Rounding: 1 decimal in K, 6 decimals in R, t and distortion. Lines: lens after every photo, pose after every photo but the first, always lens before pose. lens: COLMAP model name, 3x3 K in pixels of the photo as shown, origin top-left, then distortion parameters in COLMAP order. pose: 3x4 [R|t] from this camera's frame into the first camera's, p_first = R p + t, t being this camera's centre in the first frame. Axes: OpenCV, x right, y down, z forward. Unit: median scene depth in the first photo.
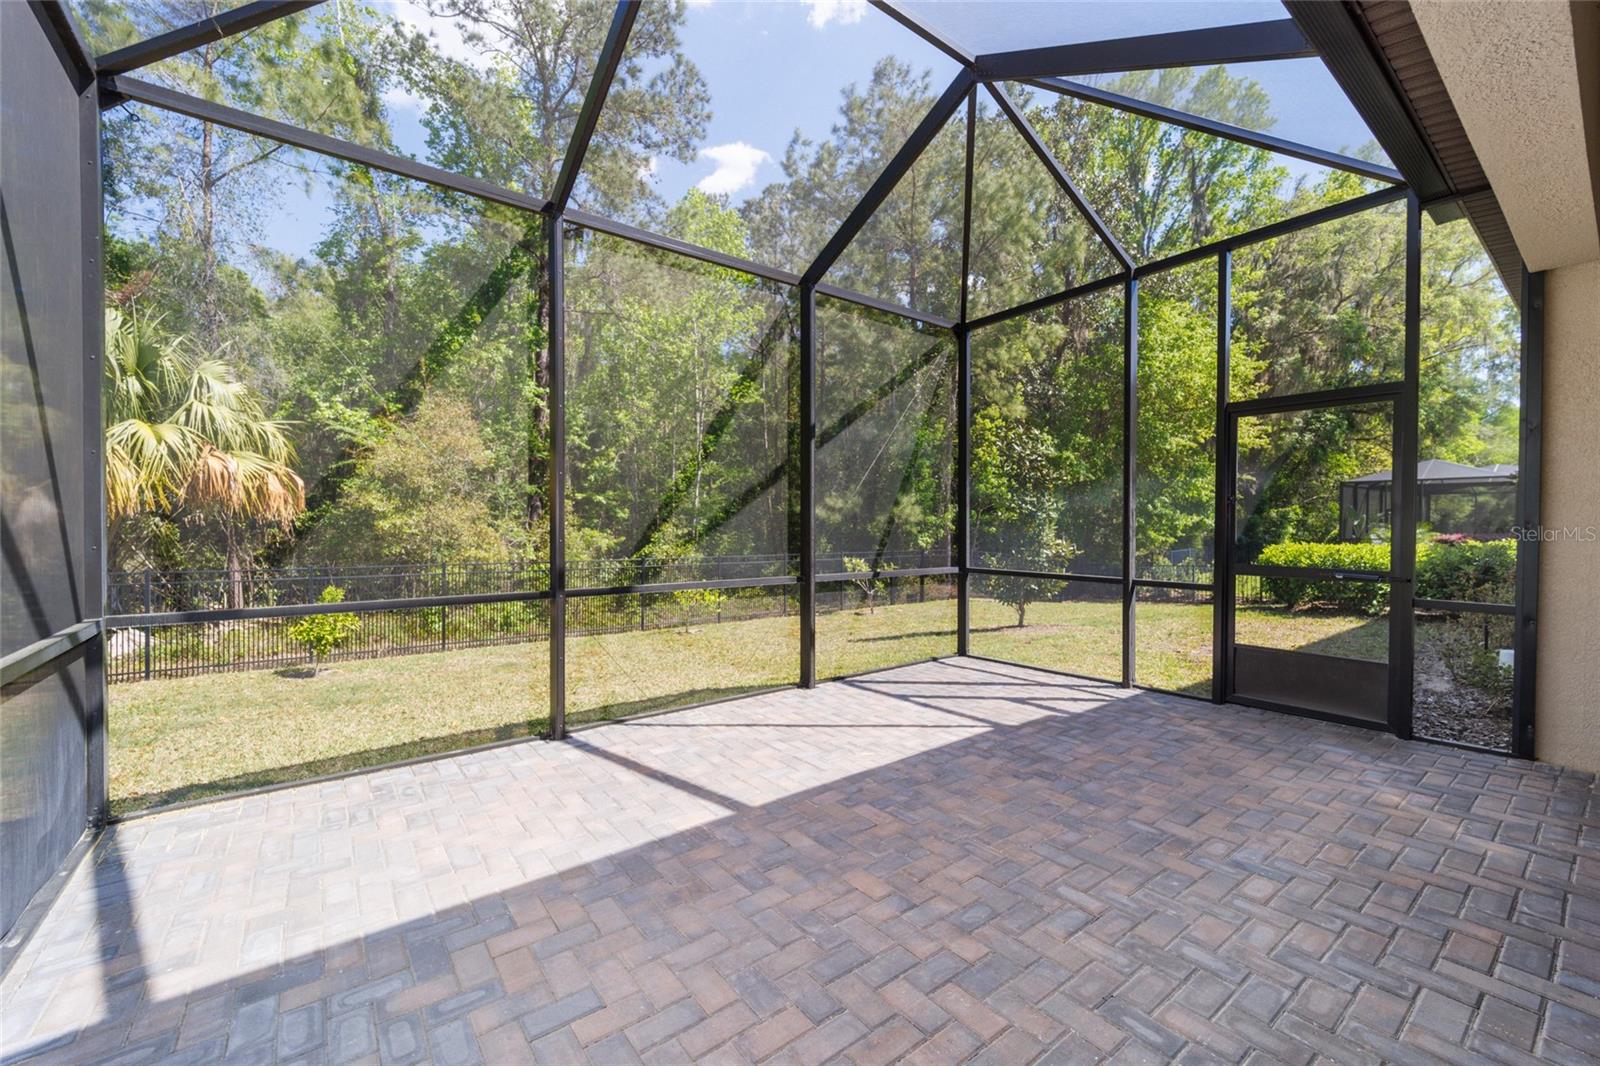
lens RADIAL K [[637.1, 0, 787.9], [0, 637.1, 531.3], [0, 0, 1]] dist [-0.002592, -0.000542]
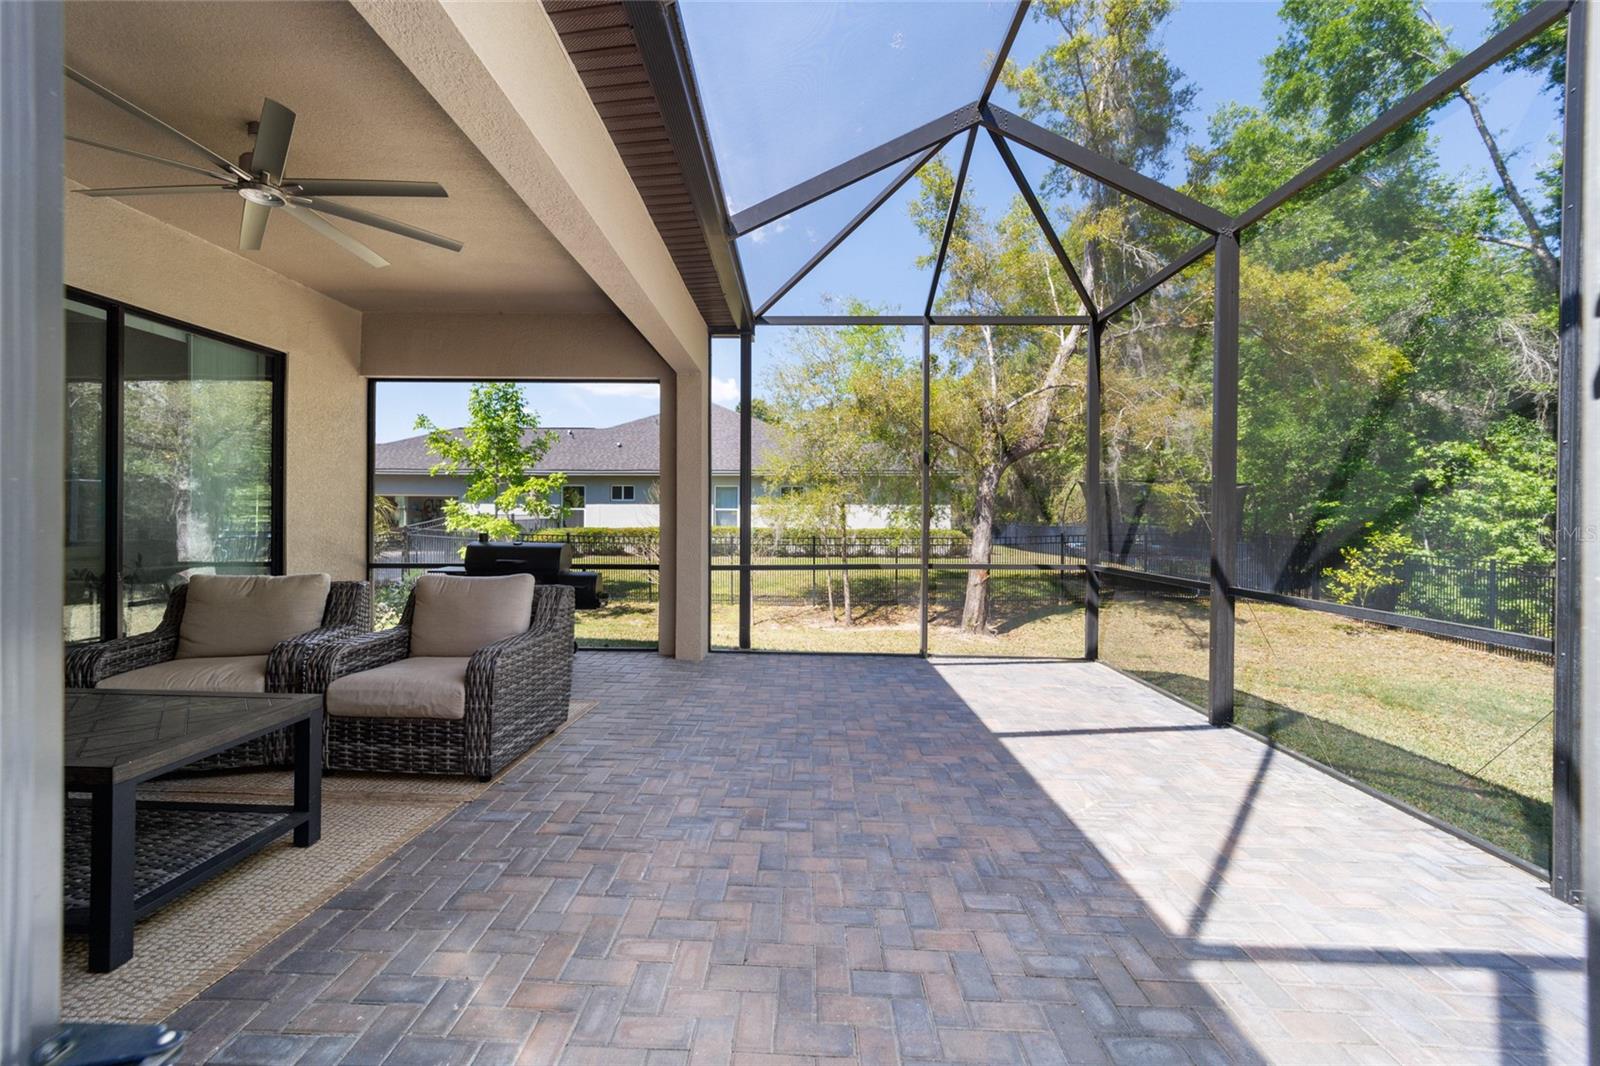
lens RADIAL K [[637.1, 0, 793.9], [0, 637.1, 523.7], [0, 0, 1]] dist [-0.002592, -0.000542]
pose [[-0.608934, 0.001367, -0.793220, 0.304497], [-0.017028, 0.999746, 0.014795, -0.003936], [0.793038, 0.022516, -0.608756, 0.362963]]
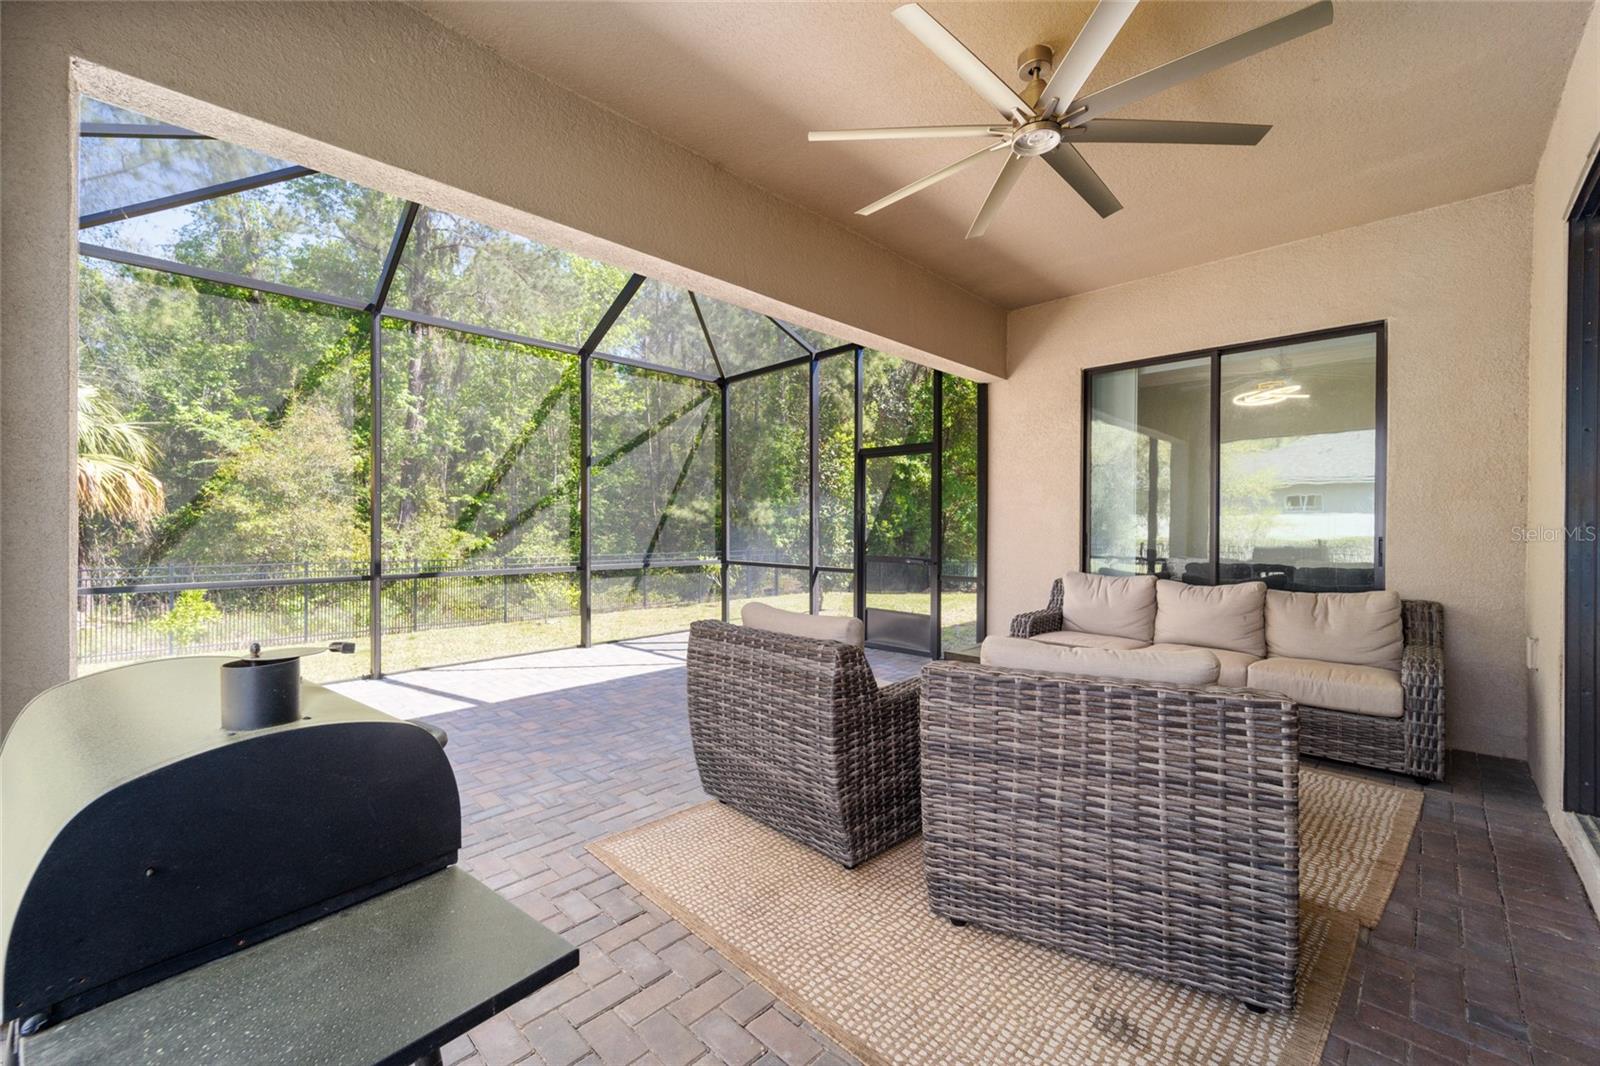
lens RADIAL K [[637.1, 0, 786.6], [0, 637.1, 526.9], [0, 0, 1]] dist [-0.002592, -0.000542]
pose [[0.990738, 0.002070, 0.135771, 0.117522], [-0.000866, 0.999960, -0.008927, -0.000704], [-0.135784, 0.008727, 0.990700, -0.178896]]
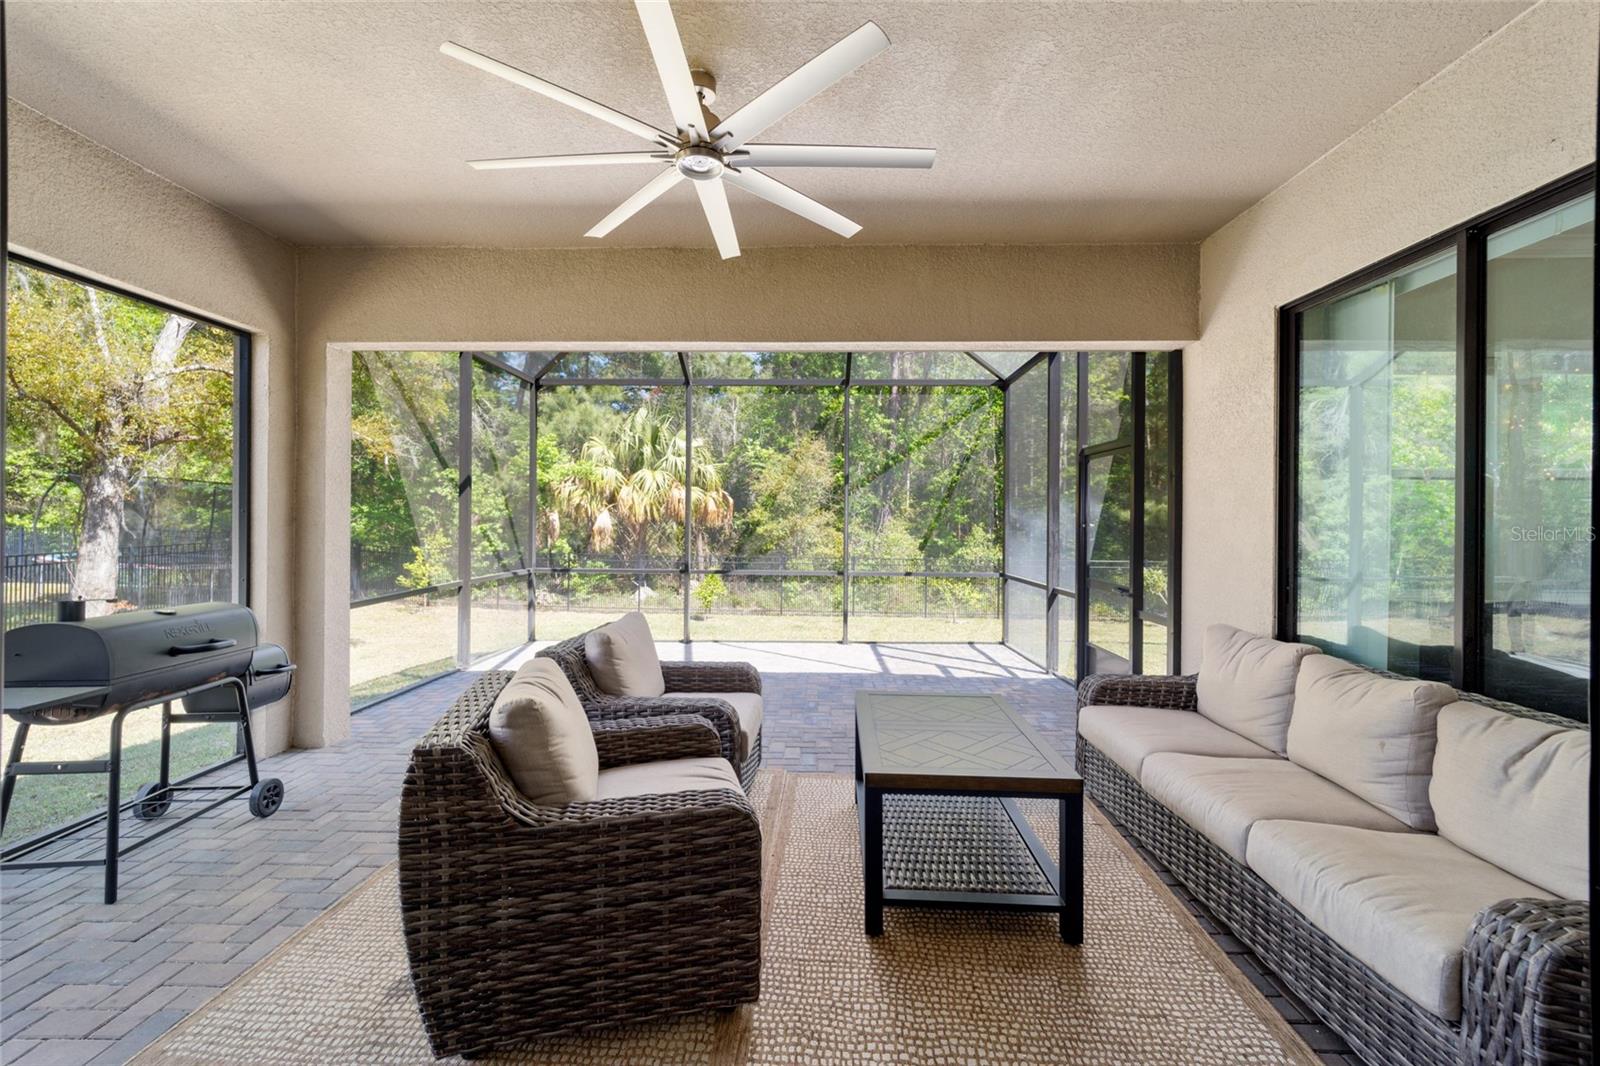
lens RADIAL K [[637.1, 0, 800.0], [0, 637.1, 522.4], [0, 0, 1]] dist [-0.002592, -0.000542]
pose [[0.780363, 0.004275, -0.625312, 0.391412], [-0.013097, 0.999869, -0.009508, -0.014397], [0.625189, 0.015609, 0.780317, -0.118278]]
